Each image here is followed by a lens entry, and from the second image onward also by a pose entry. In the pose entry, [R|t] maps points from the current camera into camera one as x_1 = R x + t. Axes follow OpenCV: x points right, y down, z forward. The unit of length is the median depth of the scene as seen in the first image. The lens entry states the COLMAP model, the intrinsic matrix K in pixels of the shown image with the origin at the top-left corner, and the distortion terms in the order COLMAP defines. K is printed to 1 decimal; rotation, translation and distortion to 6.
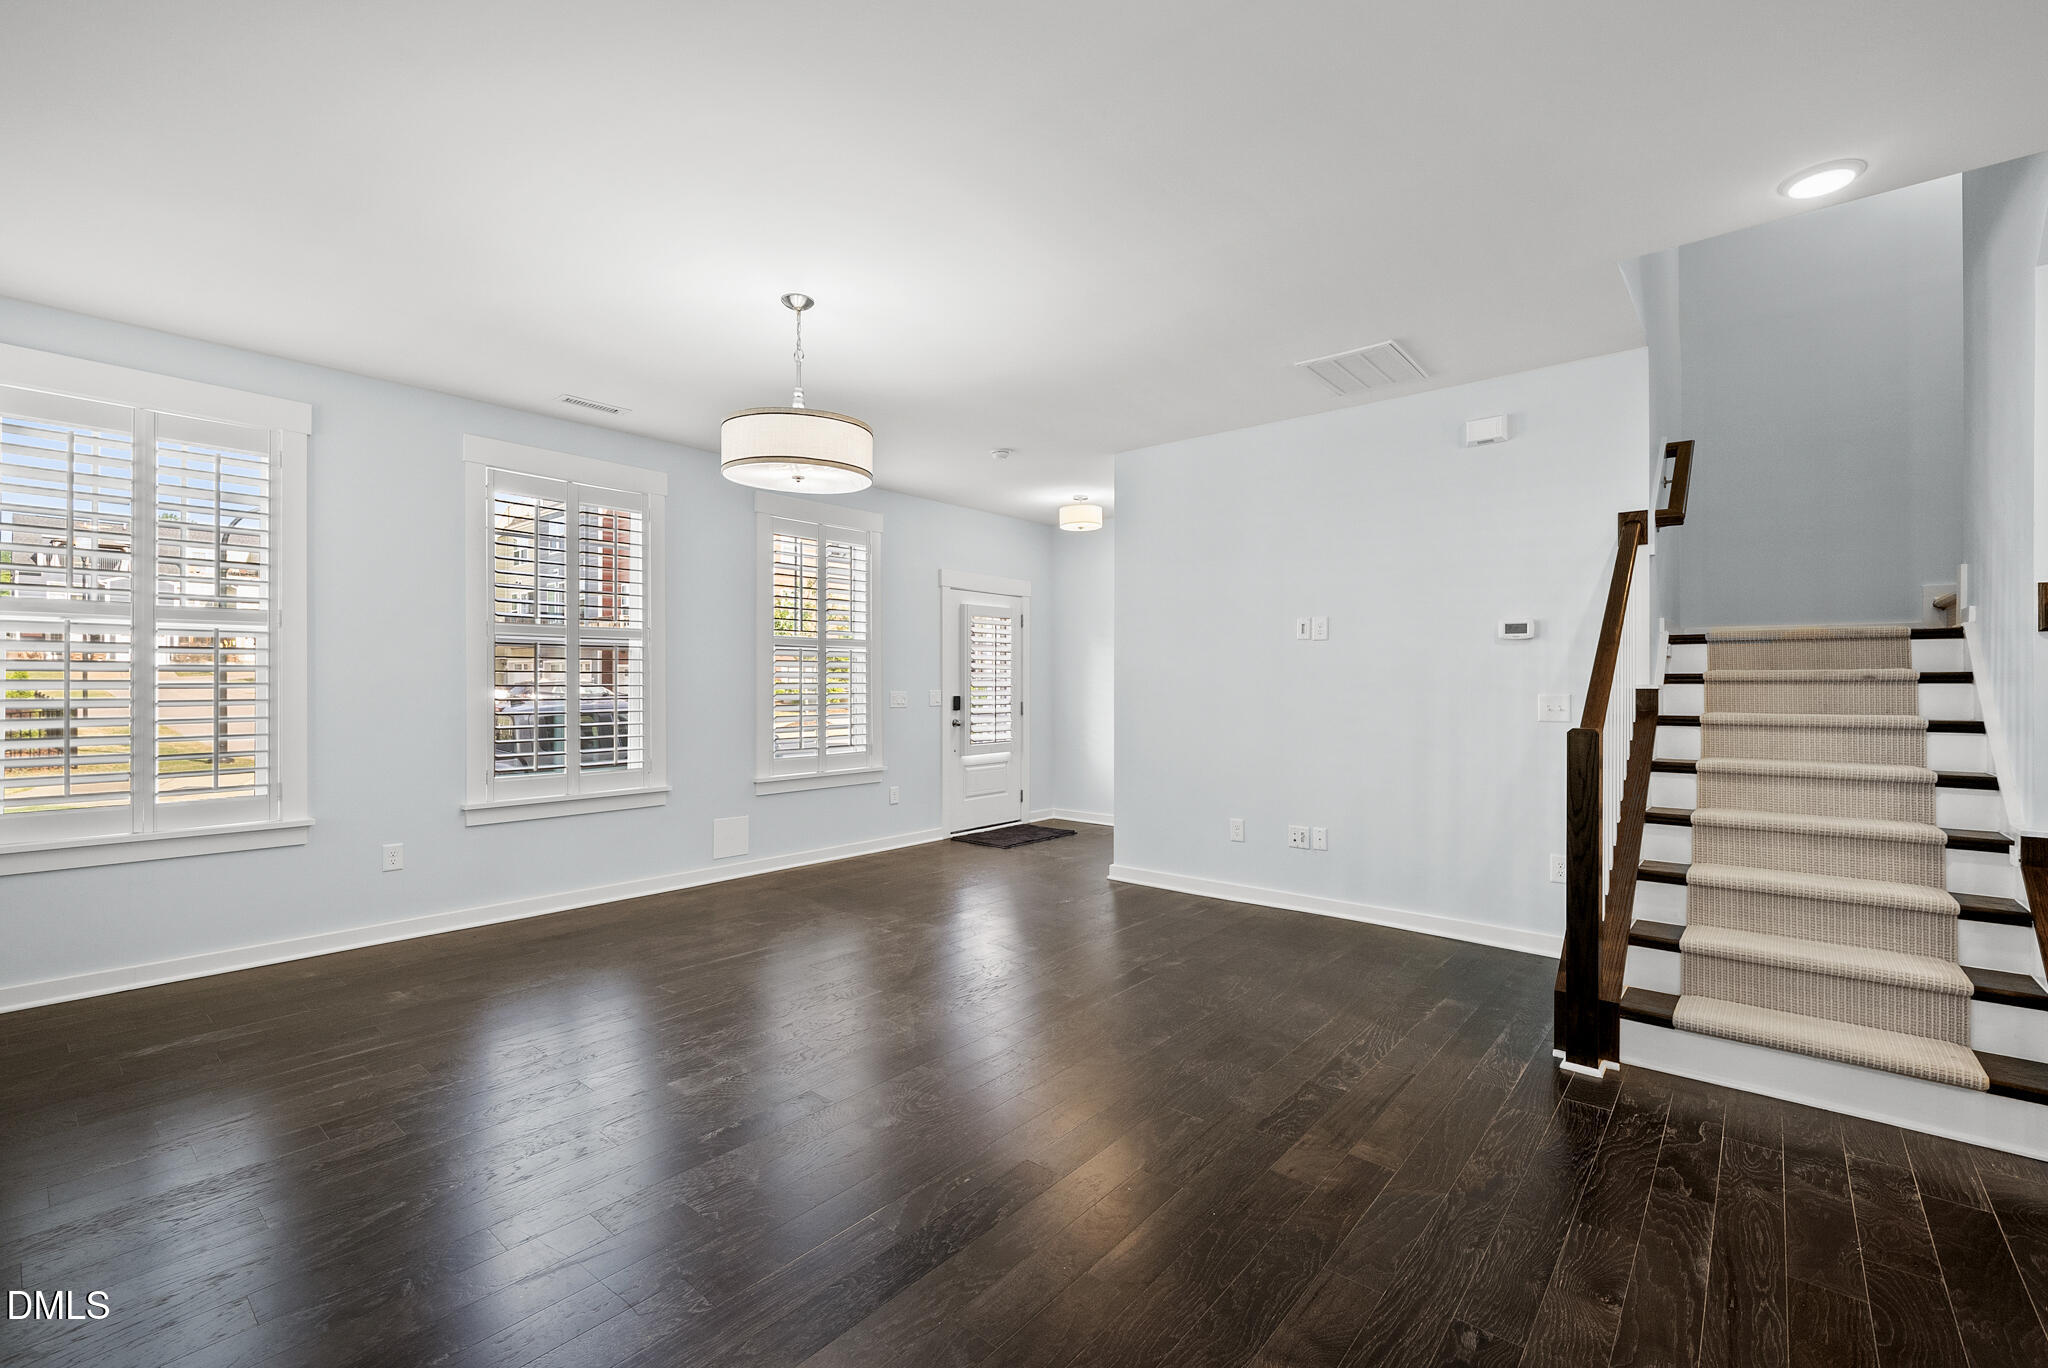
lens RADIAL K [[876.5, 0, 1029.7], [0, 876.5, 675.5], [0, 0, 1]] dist [-0.002663, 0.000158]
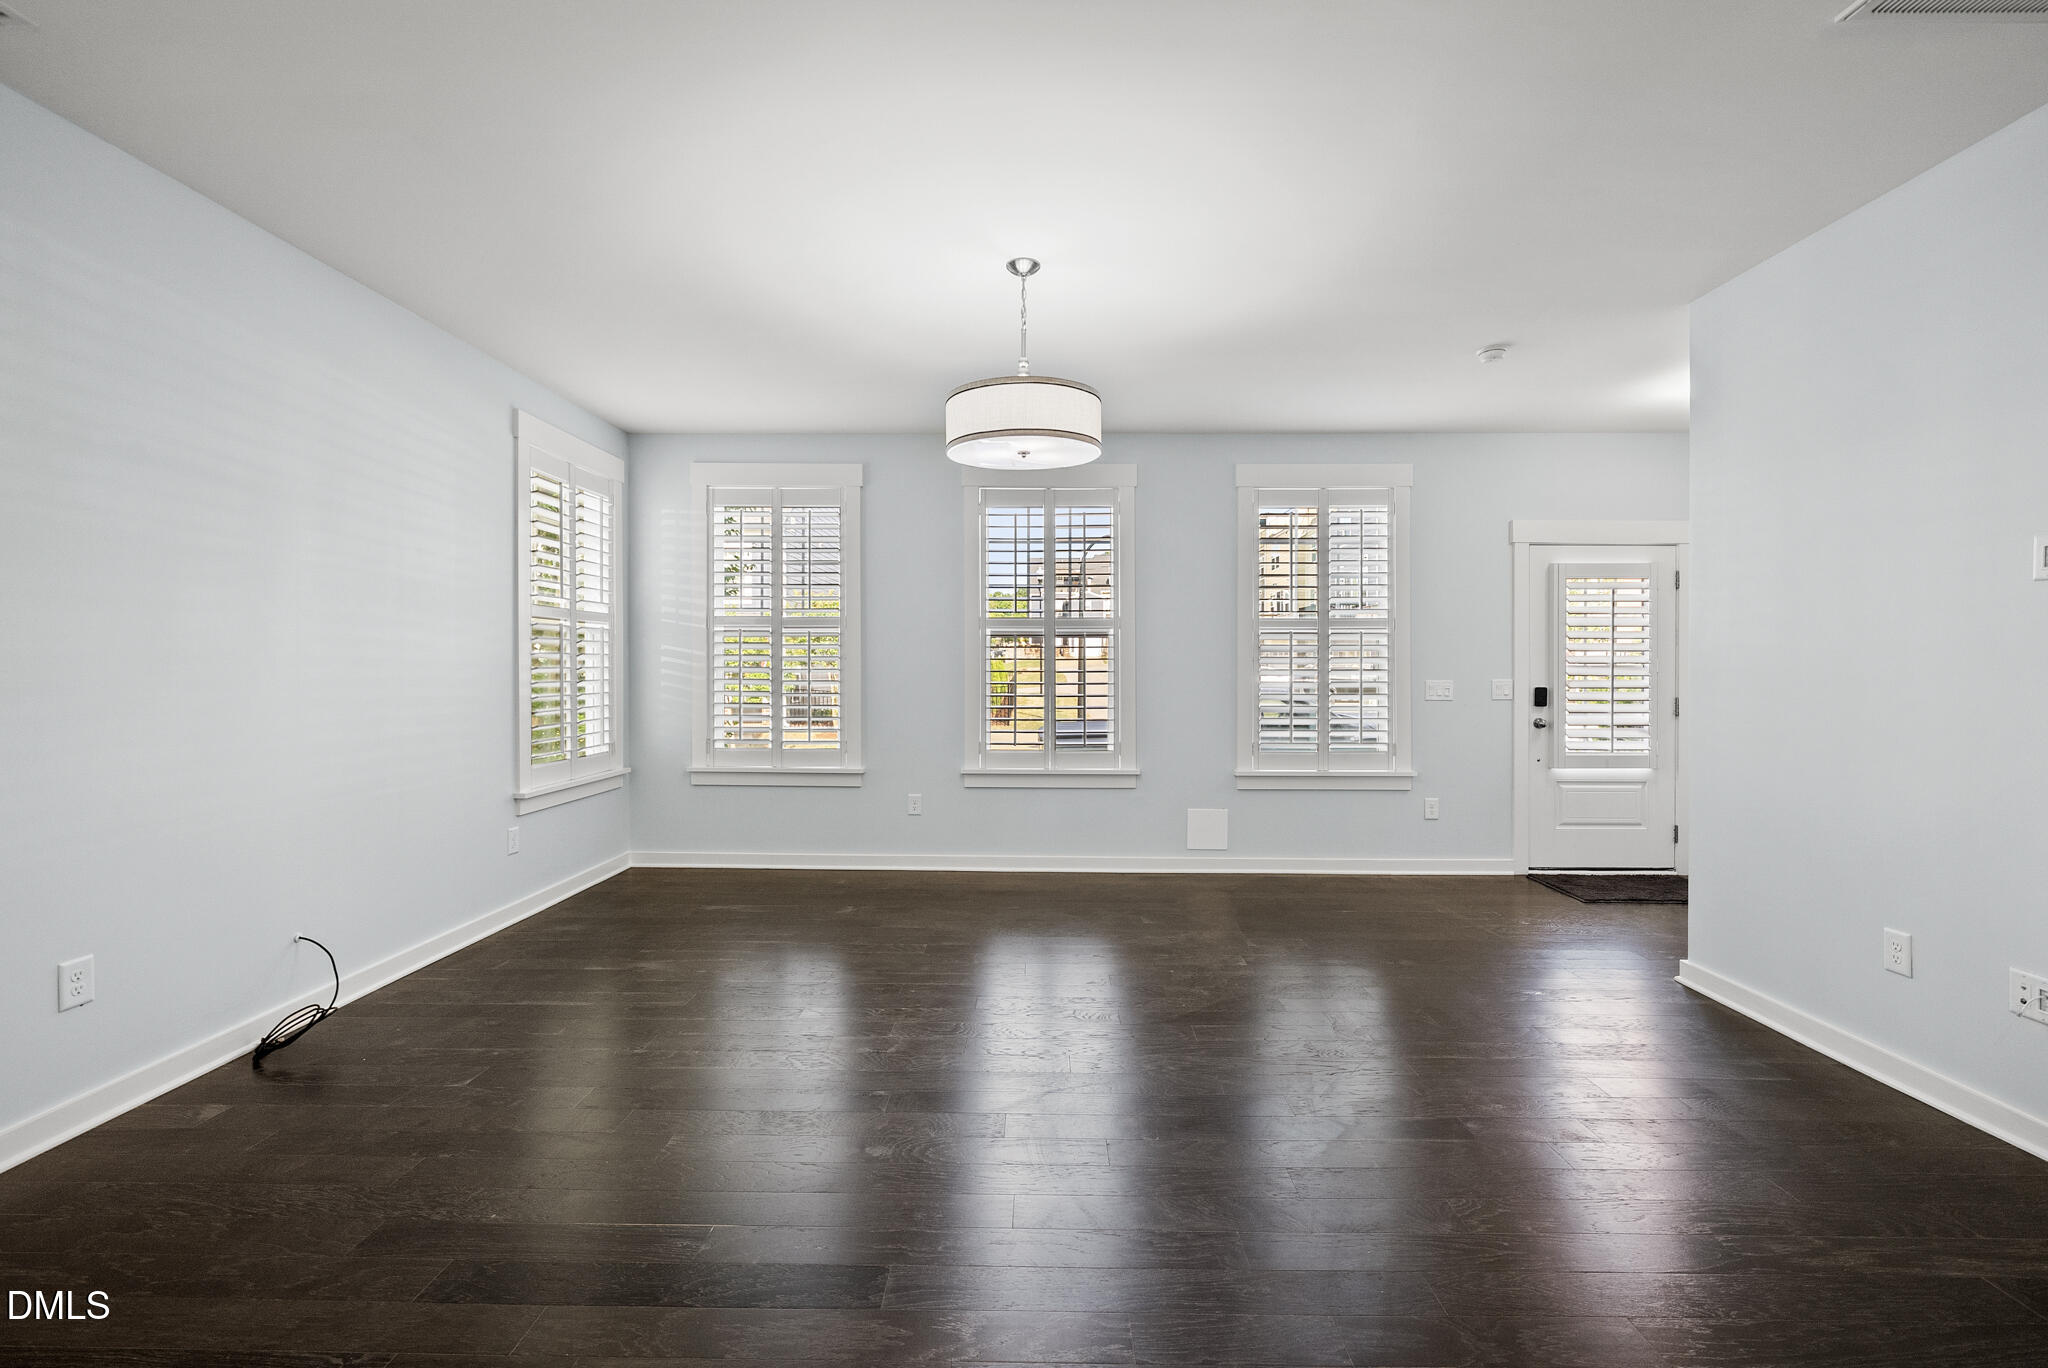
lens RADIAL K [[876.5, 0, 1044.5], [0, 876.5, 665.5], [0, 0, 1]] dist [-0.002663, 0.000158]
pose [[0.630846, -0.002115, -0.775905, 0.295846], [0.005201, 0.999985, 0.001503, 0.001808], [0.775891, -0.004984, 0.630847, 0.255316]]
